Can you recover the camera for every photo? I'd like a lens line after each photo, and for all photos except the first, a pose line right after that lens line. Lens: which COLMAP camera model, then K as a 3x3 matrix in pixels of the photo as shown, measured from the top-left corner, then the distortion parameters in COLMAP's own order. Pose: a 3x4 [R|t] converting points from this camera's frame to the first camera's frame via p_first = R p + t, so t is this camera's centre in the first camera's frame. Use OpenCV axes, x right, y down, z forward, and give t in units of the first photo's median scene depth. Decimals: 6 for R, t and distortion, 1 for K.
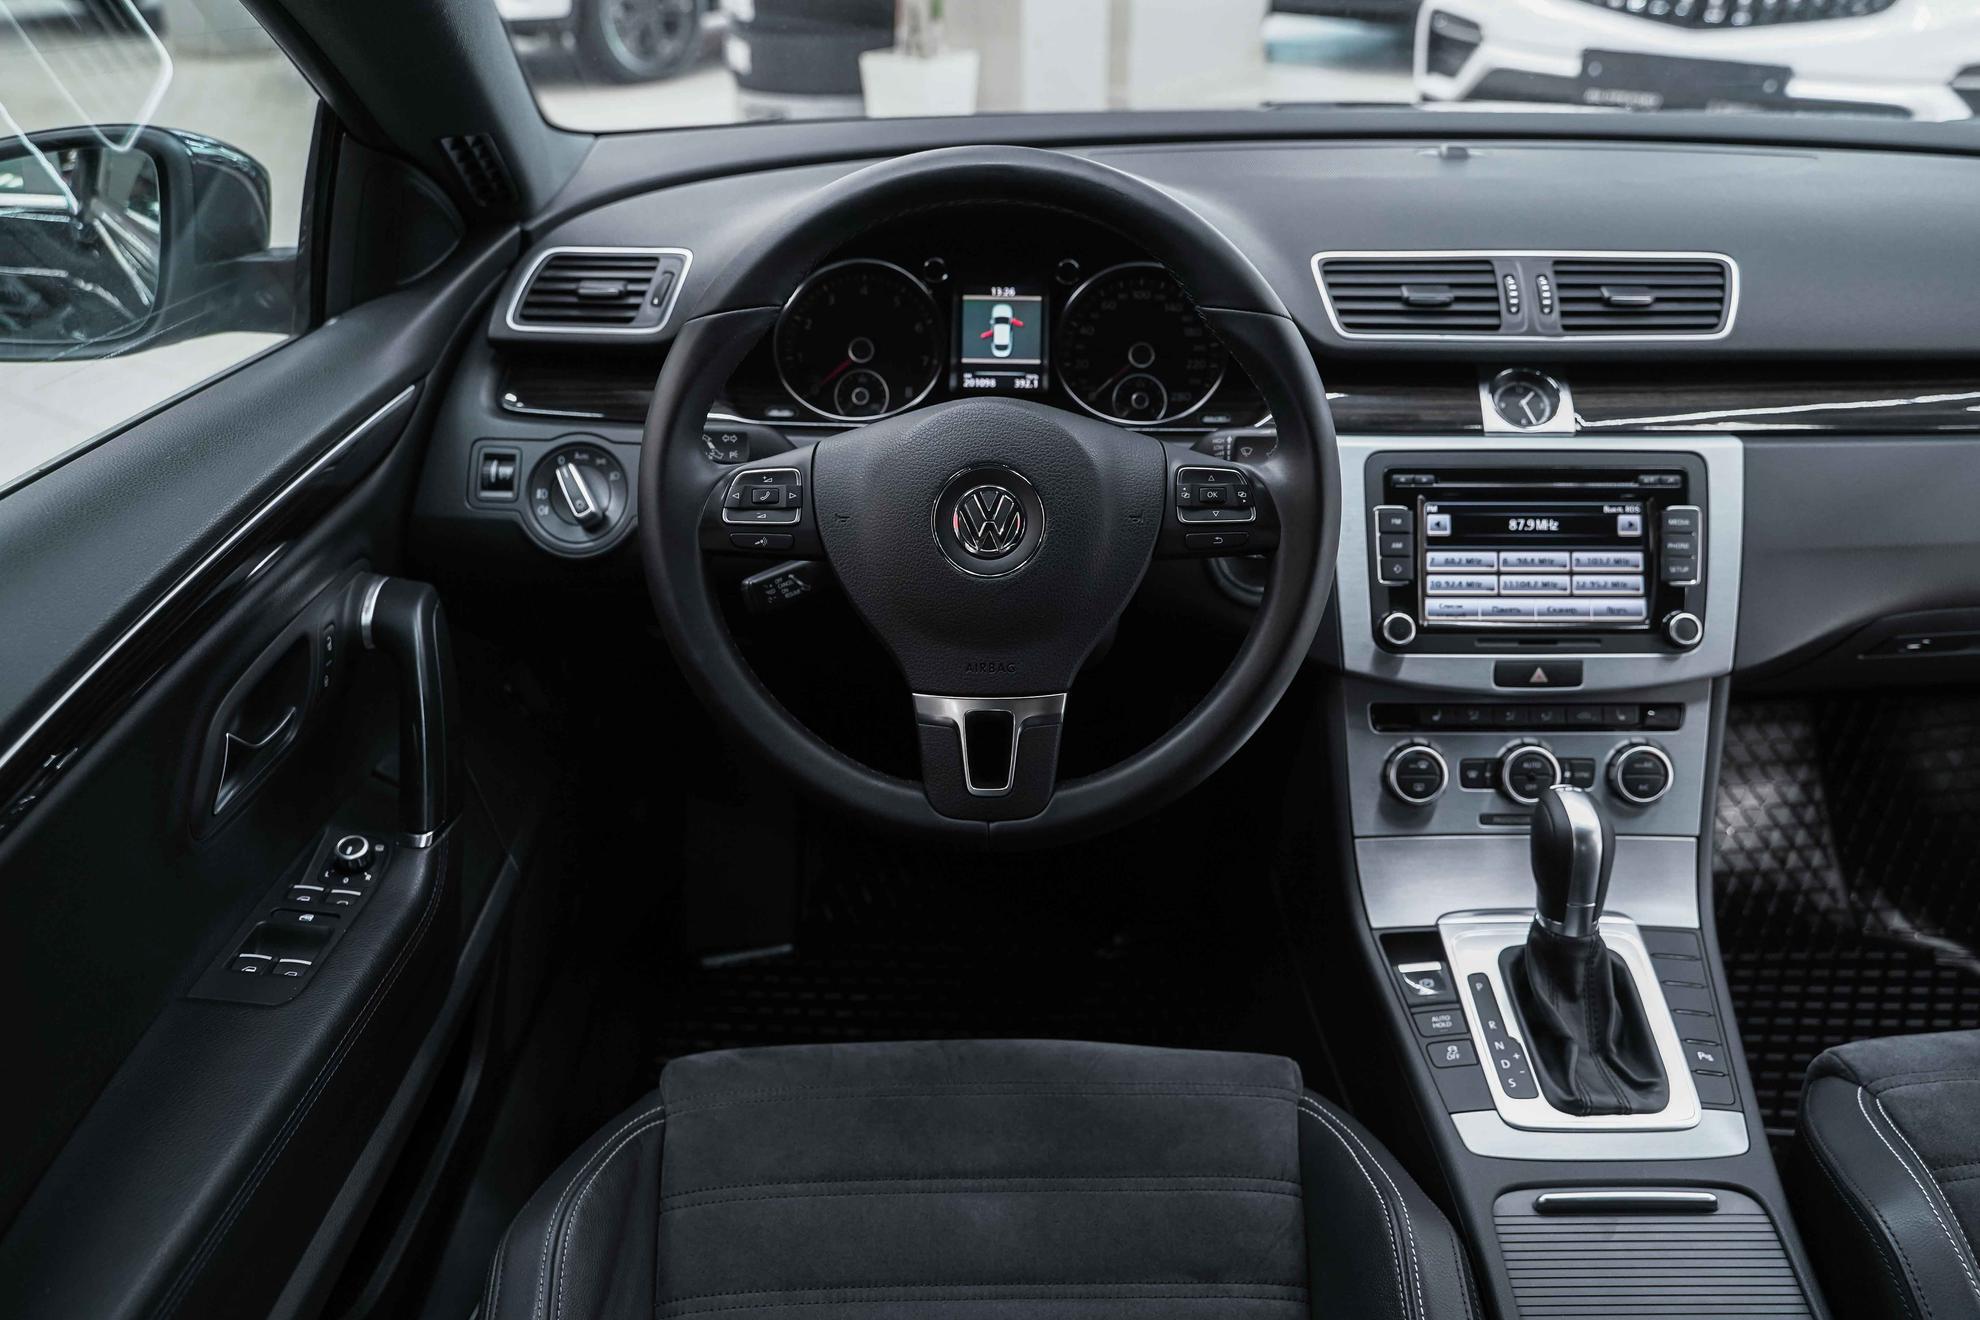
lens RADIAL K [[1648.1, 0, 1009.9], [0, 1648.1, 662.5], [0, 0, 1]] dist [-0.014769, 0.002415]
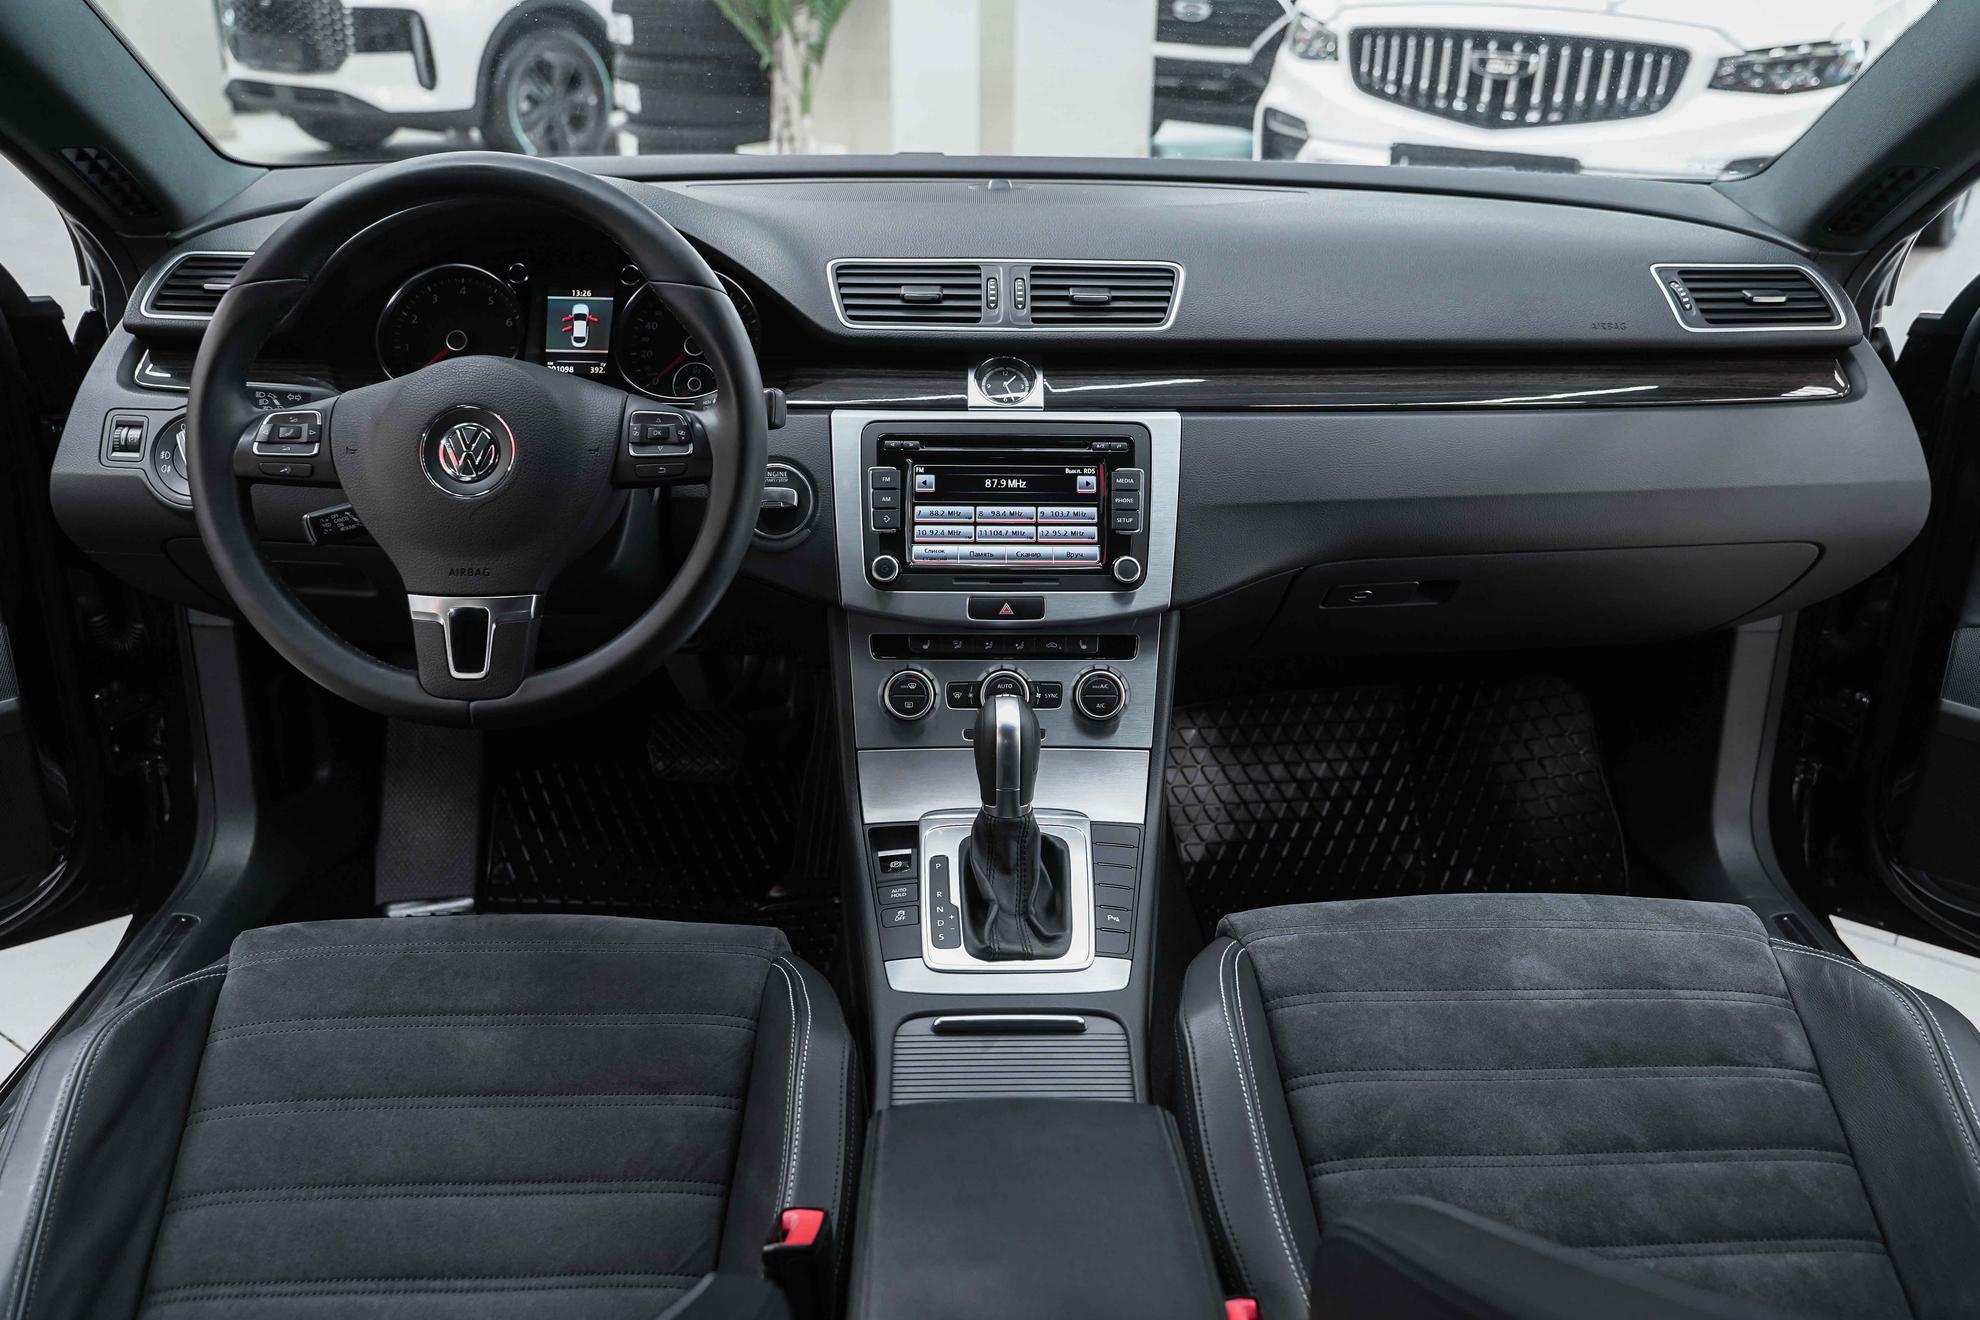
lens RADIAL K [[1648.1, 0, 1009.9], [0, 1648.1, 662.5], [0, 0, 1]] dist [-0.014769, 0.002415]
pose [[0.999541, 0.002349, 0.030203, 0.285968], [-0.000567, 0.998265, -0.058886, 0.115064], [-0.030289, 0.058842, 0.997808, -0.177897]]
